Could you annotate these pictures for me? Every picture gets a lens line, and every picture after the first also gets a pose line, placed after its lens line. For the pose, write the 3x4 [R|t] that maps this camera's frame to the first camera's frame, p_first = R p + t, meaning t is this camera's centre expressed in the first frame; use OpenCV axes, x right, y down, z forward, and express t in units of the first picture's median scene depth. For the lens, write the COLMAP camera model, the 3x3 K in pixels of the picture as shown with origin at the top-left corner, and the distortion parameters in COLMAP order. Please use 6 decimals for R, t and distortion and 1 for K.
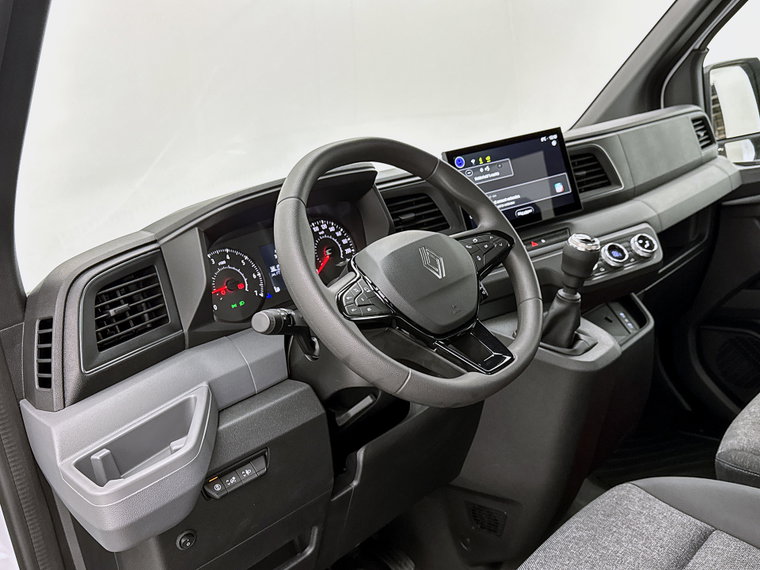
lens RADIAL K [[610.9, 0, 380.0], [0, 610.9, 285.0], [0, 0, 1]] dist [0.005433, 0.000299]
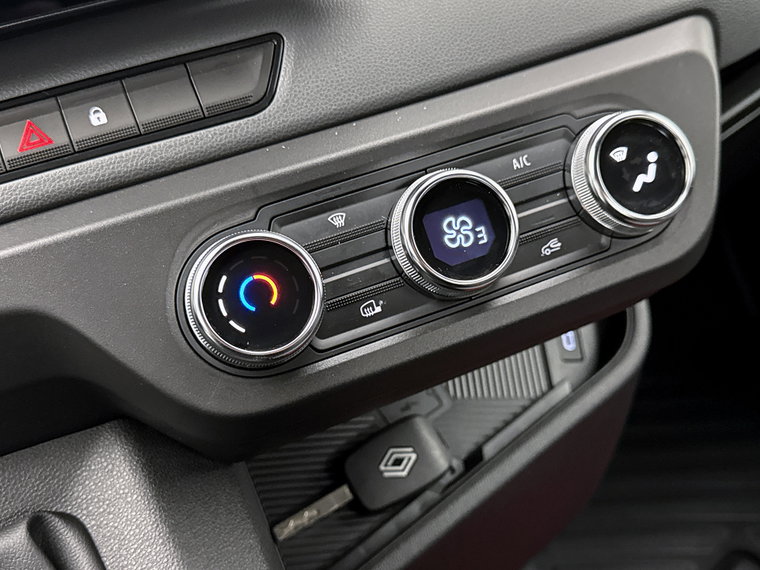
lens RADIAL K [[820.1, 0, 380.0], [0, 820.1, 285.0], [0, 0, 1]] dist [0.150673, -0.404821]
pose [[0.994601, 0.101570, 0.021270, 0.309402], [-0.100154, 0.885869, 0.452996, -0.132256], [0.027168, -0.452681, 0.891259, 0.657206]]
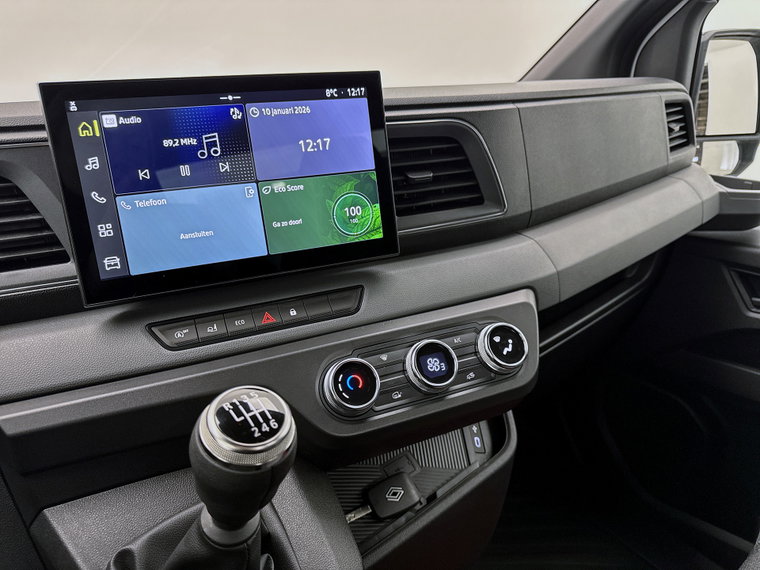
lens RADIAL K [[536.5, 0, 380.0], [0, 536.5, 285.0], [0, 0, 1]] dist [0.087881, -0.149574]
pose [[0.986764, 0.158172, 0.035748, 0.276662], [-0.161657, 0.976868, 0.139985, -0.142324], [-0.012779, -0.143911, 0.989508, 0.513719]]
